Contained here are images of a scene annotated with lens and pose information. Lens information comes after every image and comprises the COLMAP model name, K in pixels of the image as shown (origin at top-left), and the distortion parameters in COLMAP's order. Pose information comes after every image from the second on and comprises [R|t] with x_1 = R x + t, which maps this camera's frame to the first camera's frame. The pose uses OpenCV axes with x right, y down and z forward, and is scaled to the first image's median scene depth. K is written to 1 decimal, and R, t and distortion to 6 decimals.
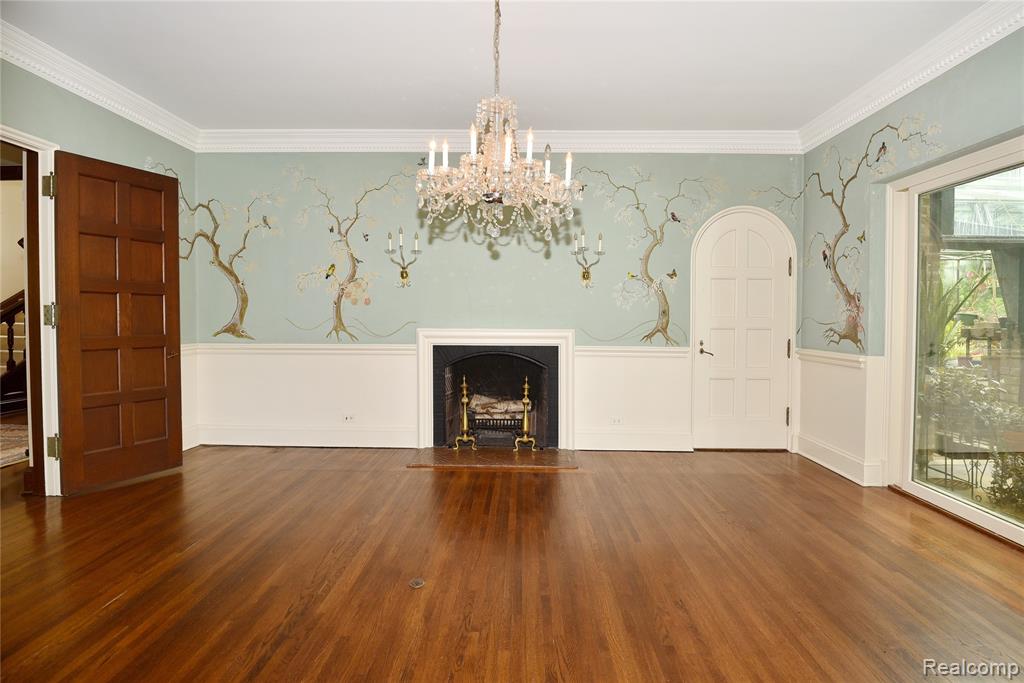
lens RADIAL K [[501.6, 0, 513.1], [0, 501.6, 334.2], [0, 0, 1]] dist [-0.025980, -0.000501]
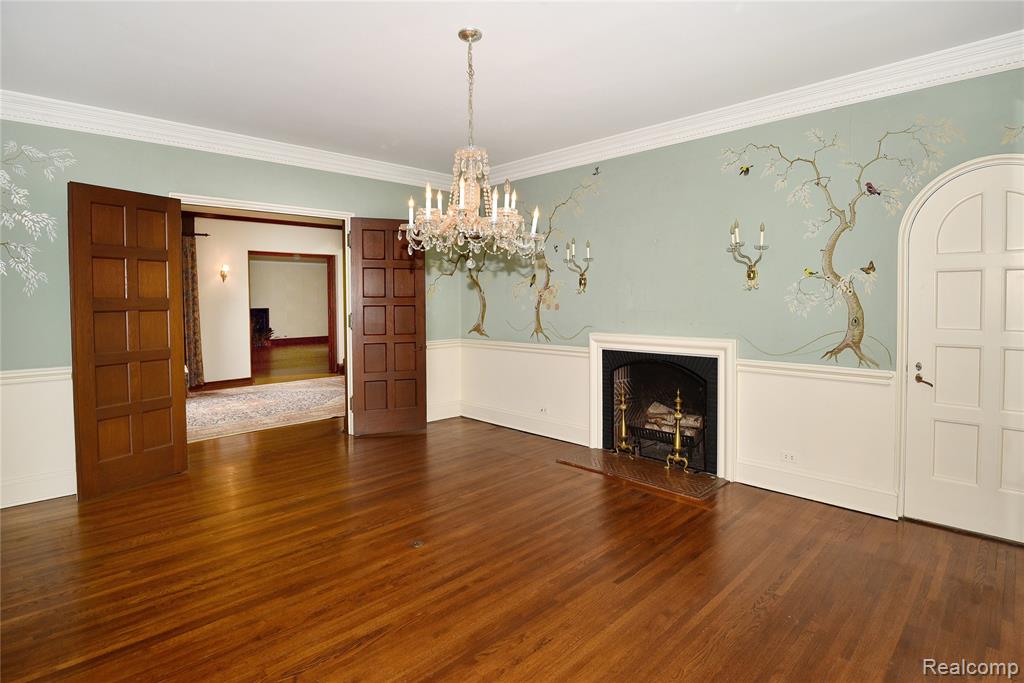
lens RADIAL K [[526.3, 0, 512.3], [0, 526.3, 321.6], [0, 0, 1]] dist [-0.029511, -0.000740]
pose [[0.719590, 0.013526, -0.694268, 0.466881], [-0.009915, 0.999908, 0.009204, -0.044476], [0.694328, 0.000261, 0.719658, 0.103907]]
